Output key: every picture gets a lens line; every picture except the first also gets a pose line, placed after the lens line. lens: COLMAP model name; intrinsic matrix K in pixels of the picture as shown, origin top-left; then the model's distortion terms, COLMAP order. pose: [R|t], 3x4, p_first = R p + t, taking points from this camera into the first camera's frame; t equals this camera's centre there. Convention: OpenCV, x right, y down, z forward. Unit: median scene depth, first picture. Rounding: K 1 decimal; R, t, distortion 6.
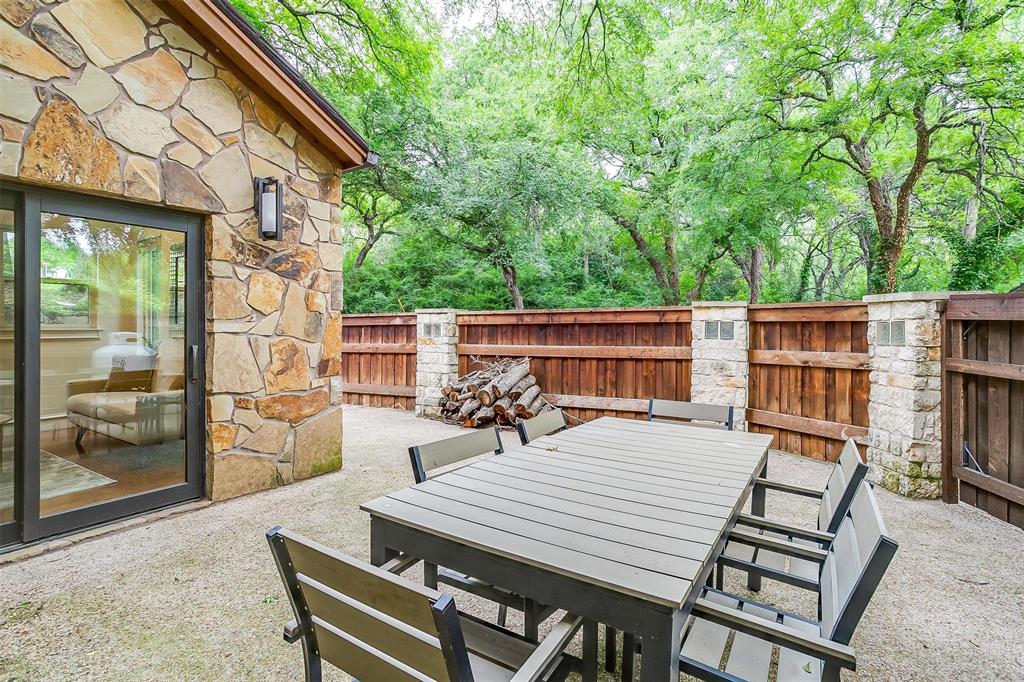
lens RADIAL K [[489.6, 0, 512.0], [0, 489.6, 341.0], [0, 0, 1]] dist [-0.051482, 0.026169]
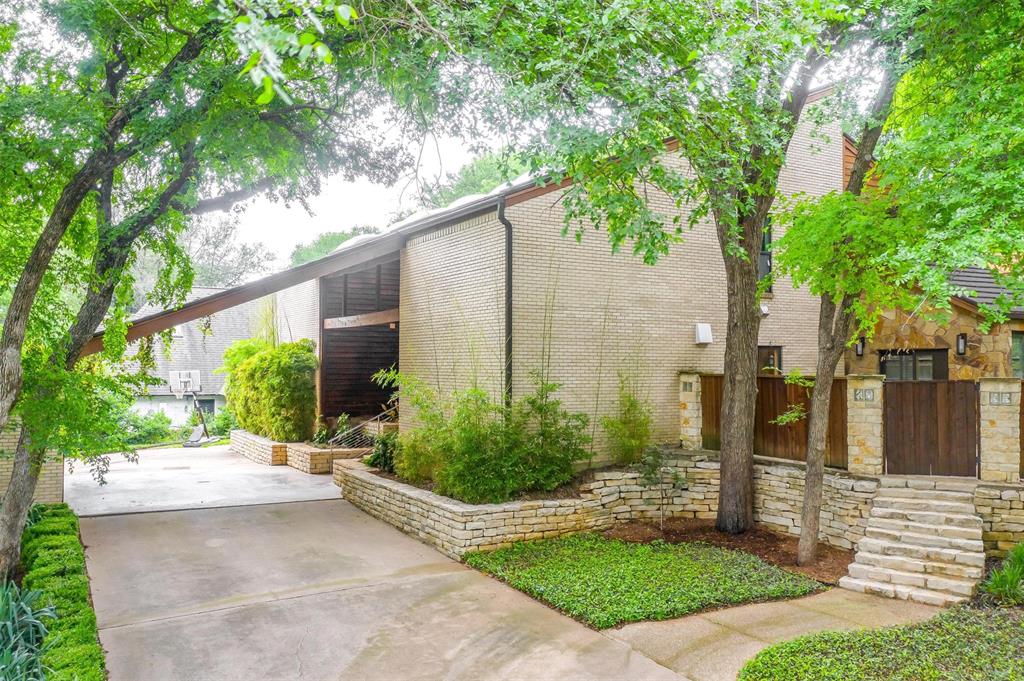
lens RADIAL K [[816.9, 0, 512.0], [0, 816.9, 340.5], [0, 0, 1]] dist [0.000337, 0.003688]
pose [[-0.445522, -0.018898, -0.895072, 4.735738], [-0.015840, 0.999787, -0.013224, -0.177363], [0.895131, 0.008286, -0.445726, 0.722980]]
